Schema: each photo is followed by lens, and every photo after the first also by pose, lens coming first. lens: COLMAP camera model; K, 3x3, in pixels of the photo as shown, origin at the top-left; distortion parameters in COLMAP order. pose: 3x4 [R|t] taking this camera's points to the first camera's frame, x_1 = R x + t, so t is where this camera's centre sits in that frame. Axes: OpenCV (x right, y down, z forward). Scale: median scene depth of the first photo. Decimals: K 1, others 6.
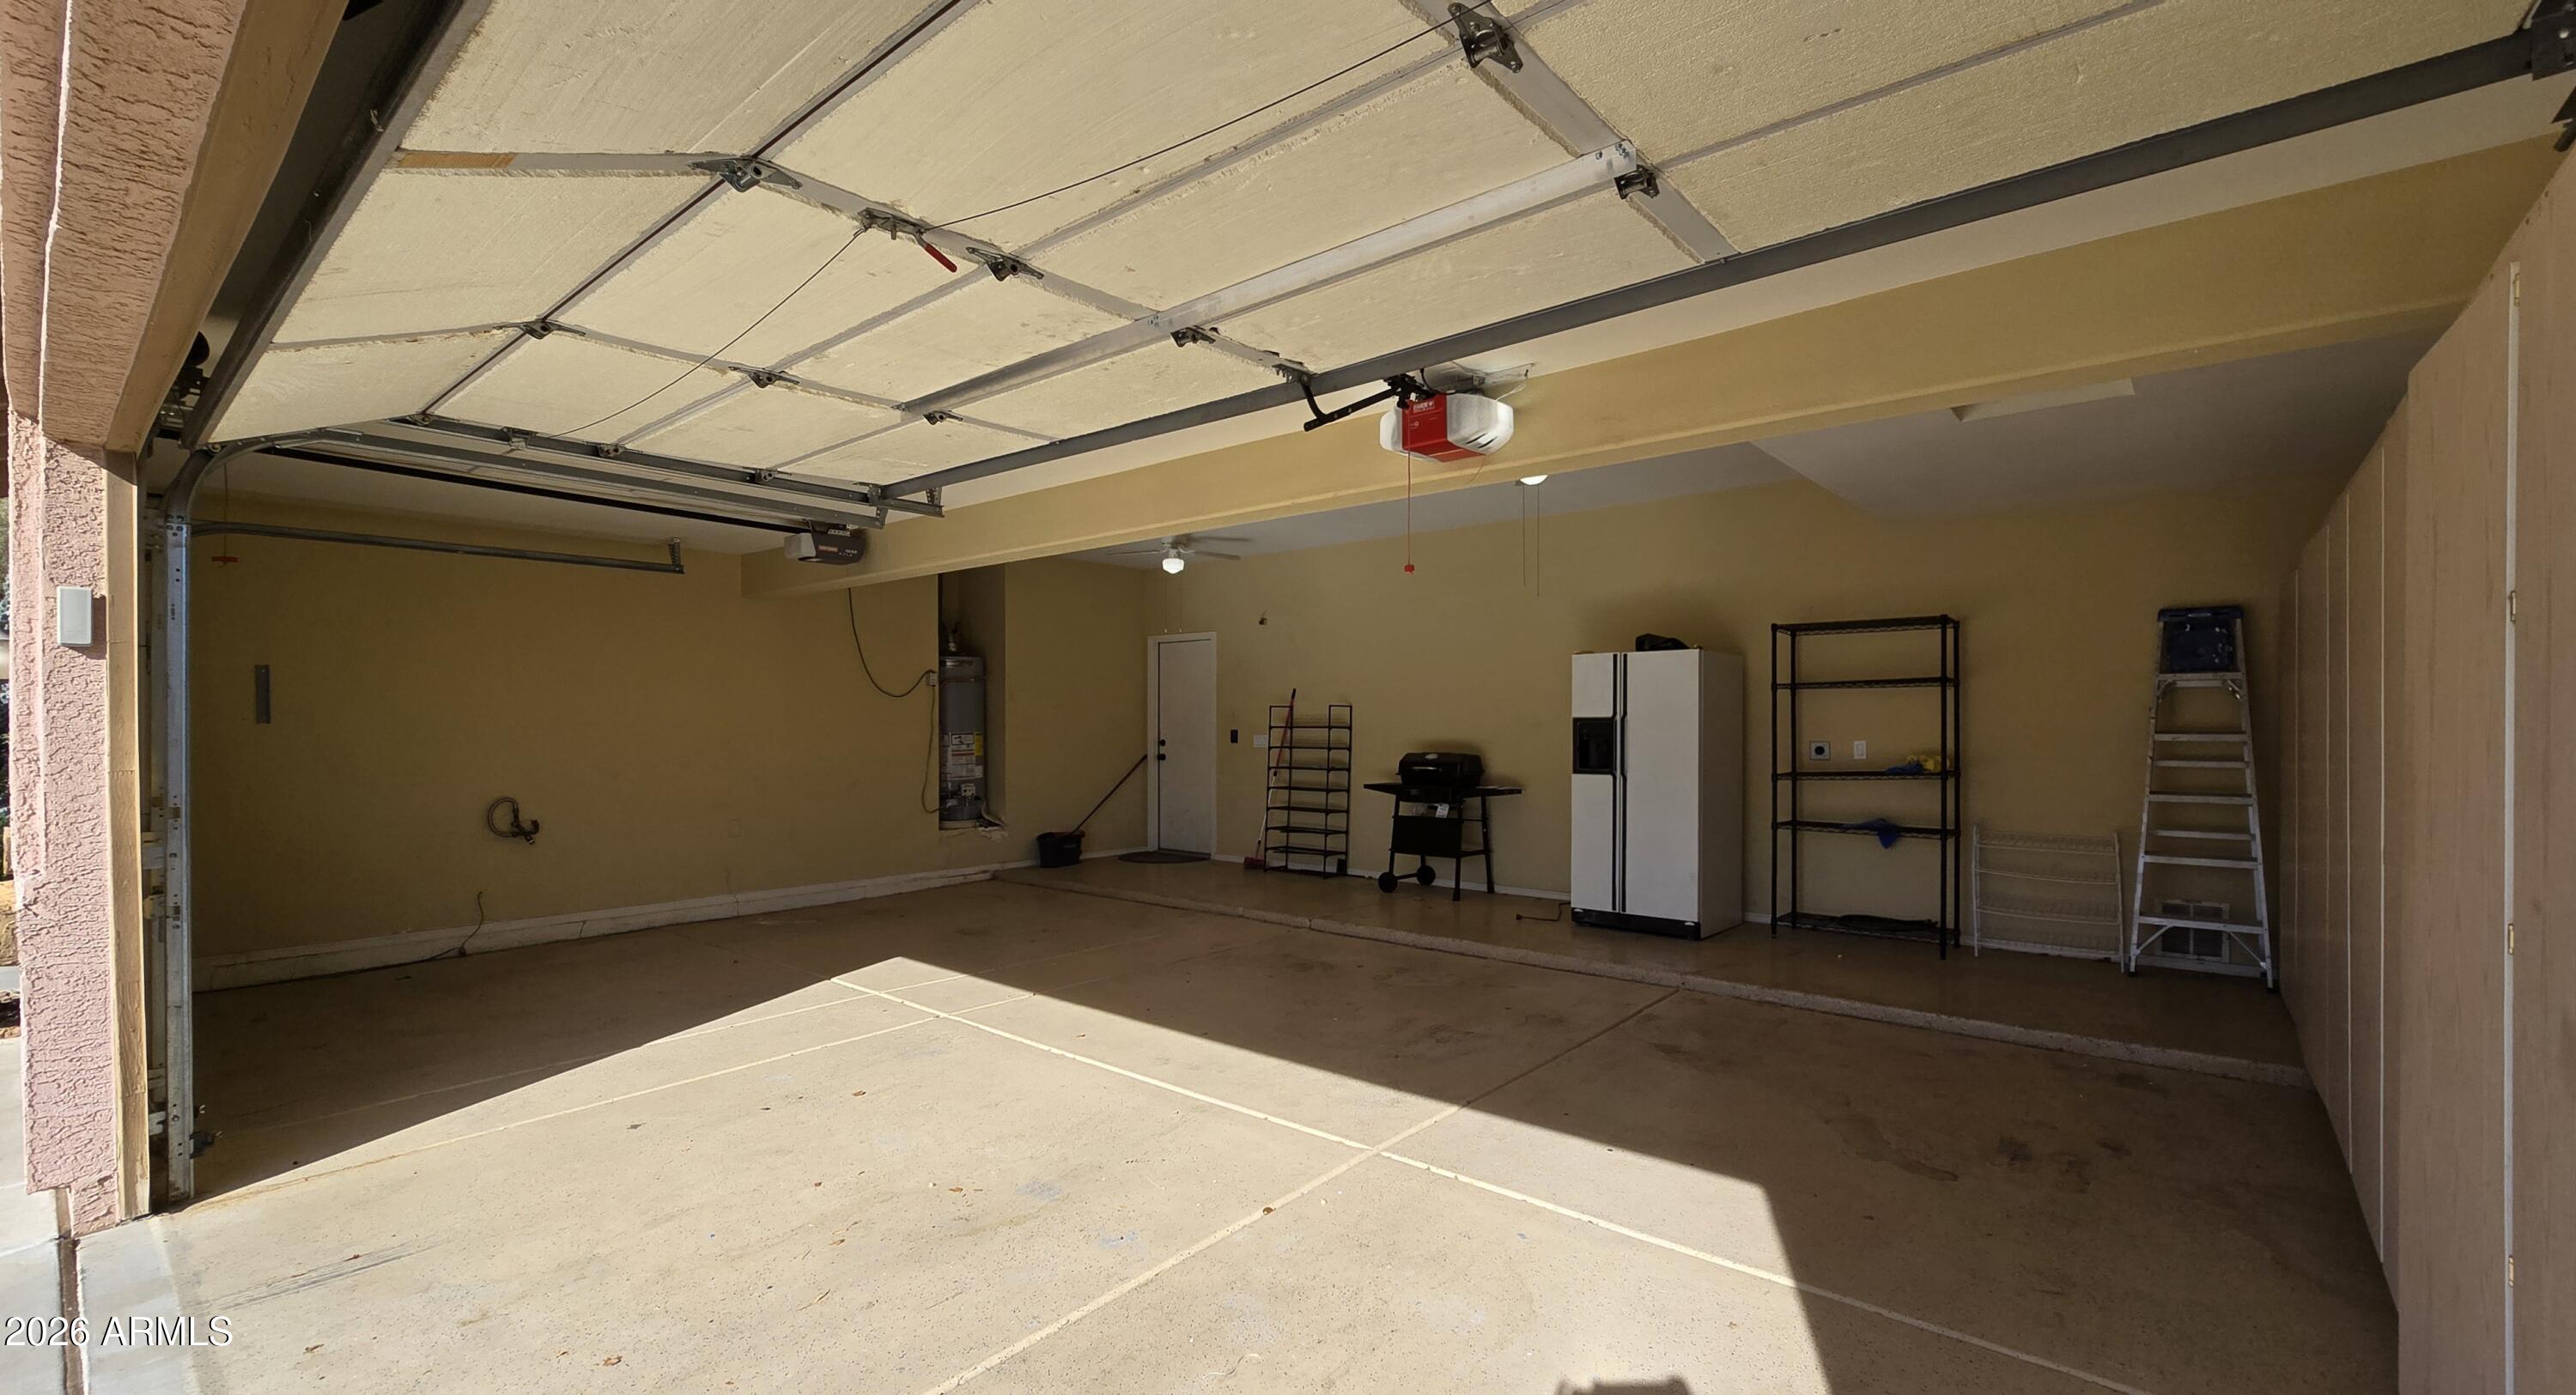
lens RADIAL K [[1070.8, 0, 1296.1], [0, 1070.8, 733.1], [0, 0, 1]] dist [0.000108, 0.000027]
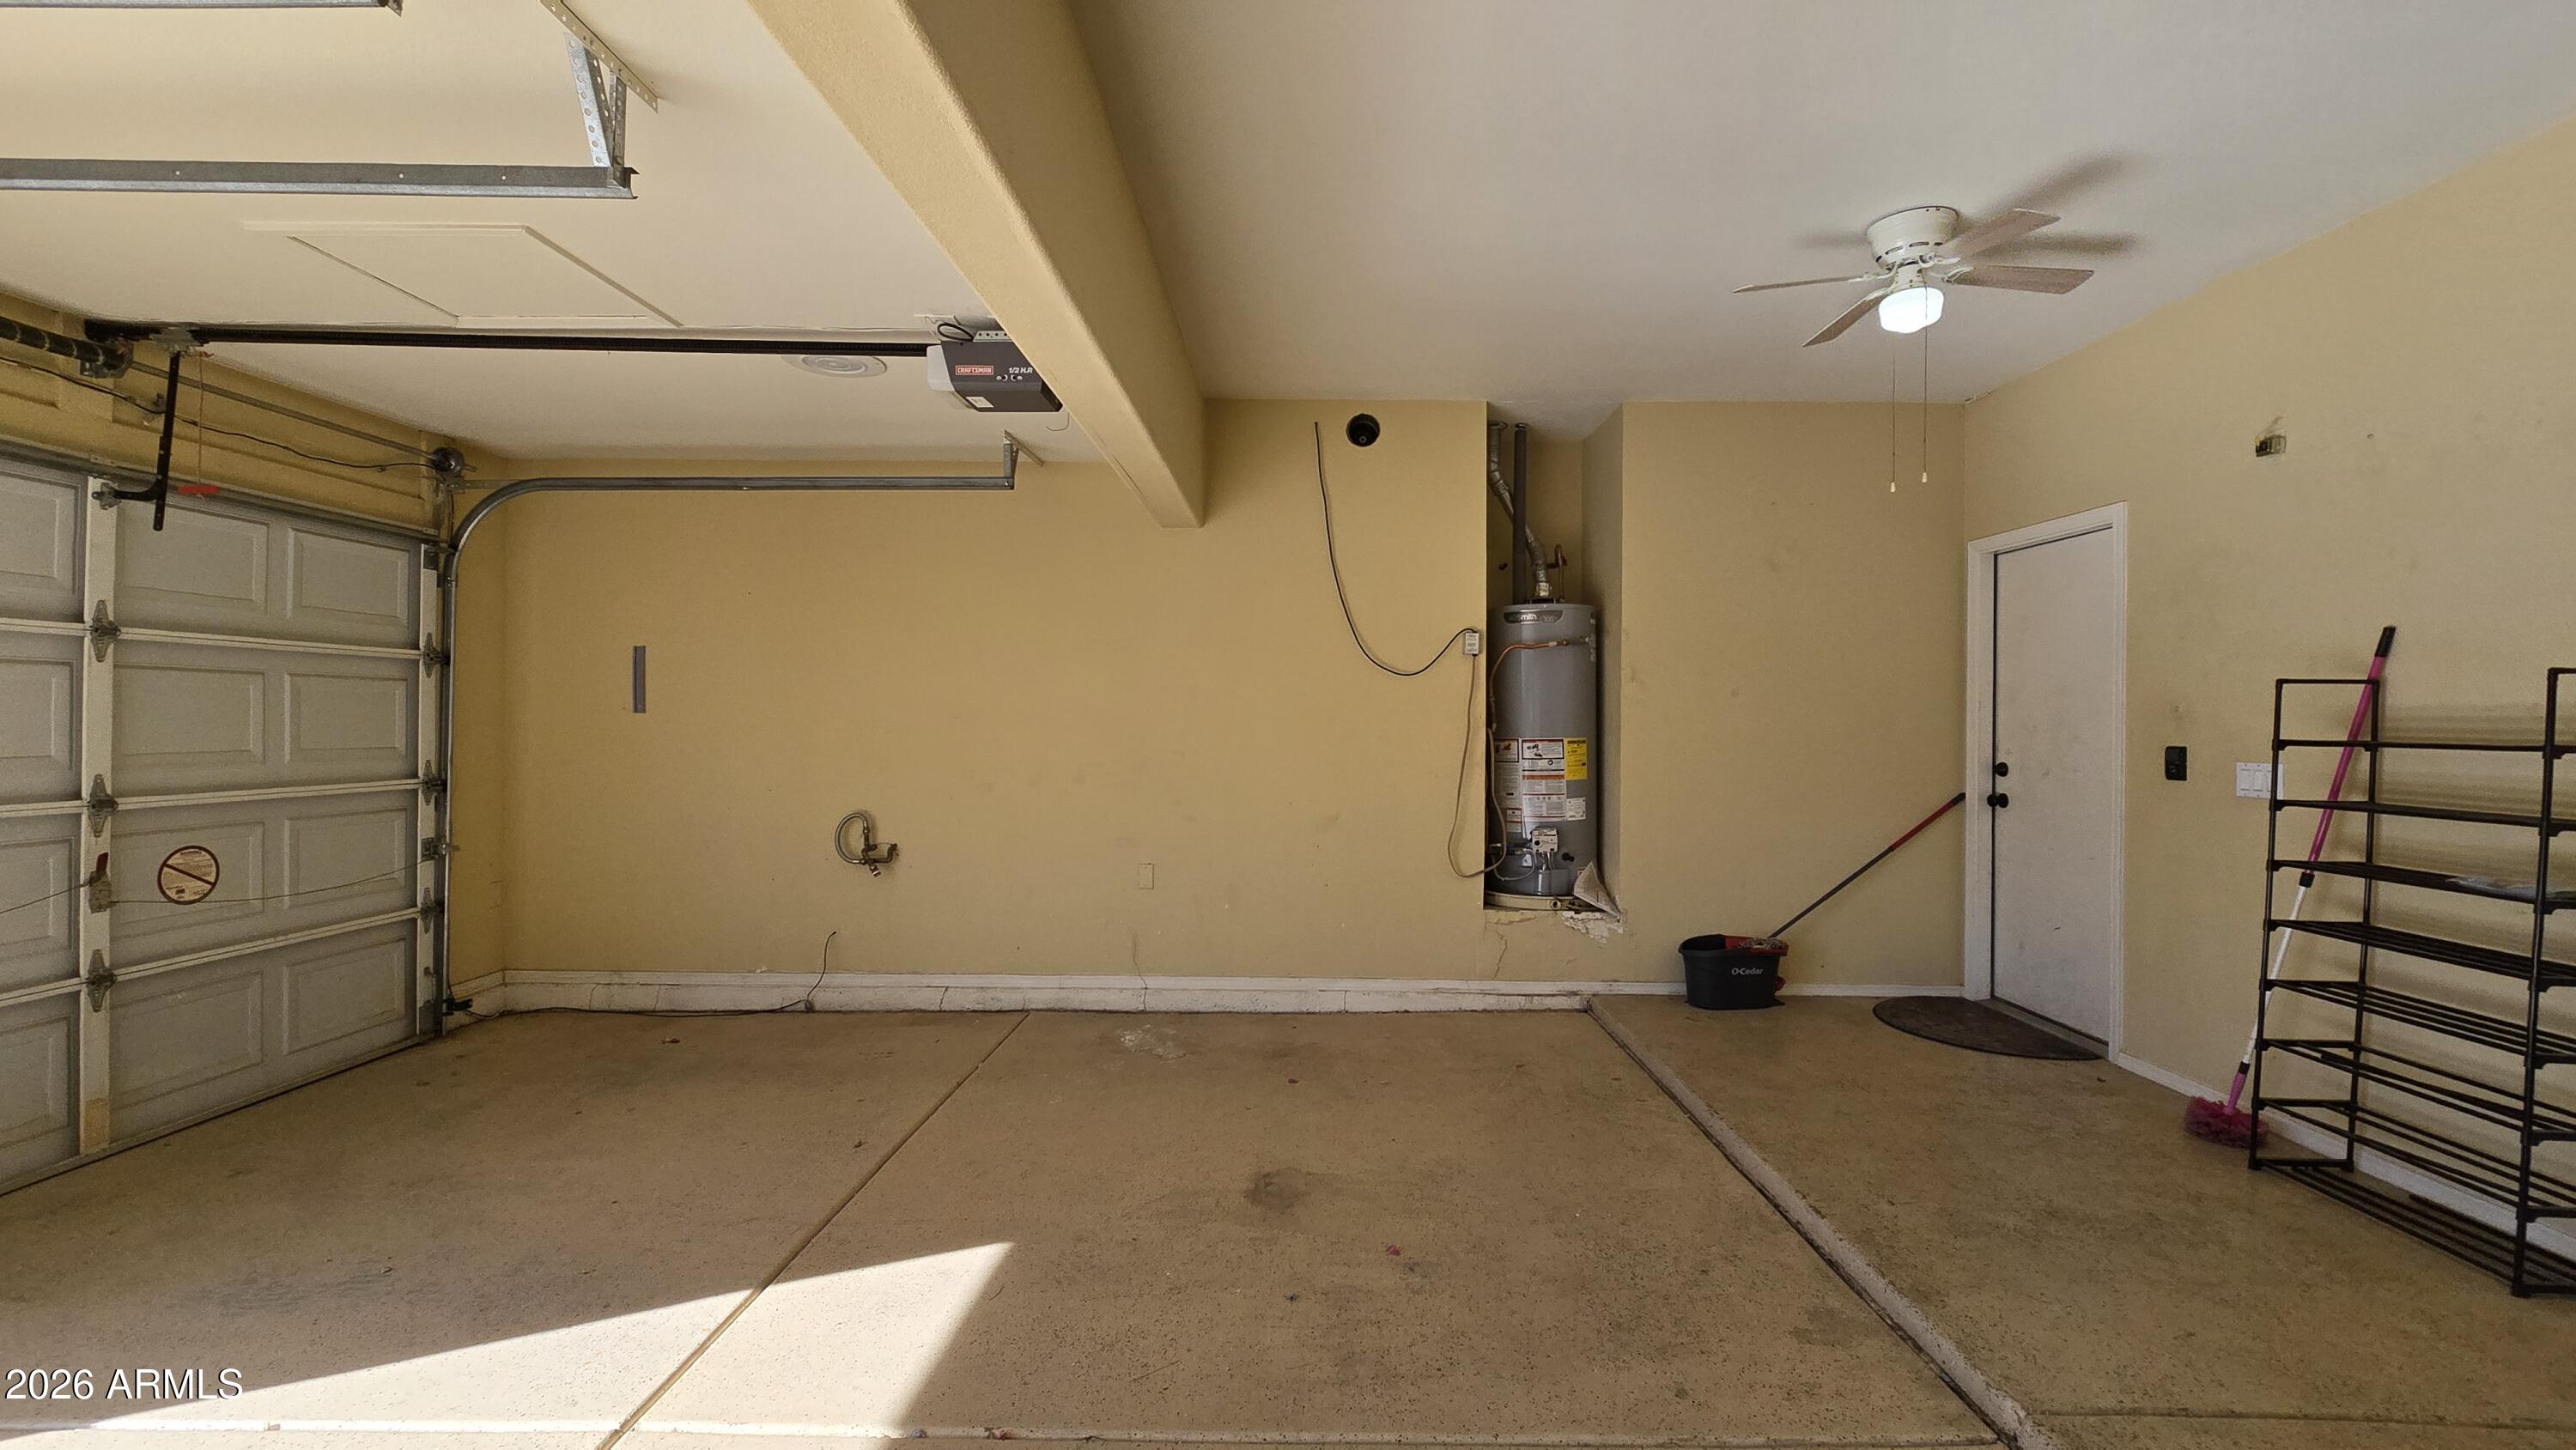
lens RADIAL K [[1051.1, 0, 1301.9], [0, 1051.1, 718.5], [0, 0, 1]] dist [-0.000254, 0.000155]
pose [[0.649062, 0.008228, -0.760691, 0.027474], [-0.017397, 0.999841, -0.004028, -0.006704], [0.760536, 0.015848, 0.649102, 0.559107]]
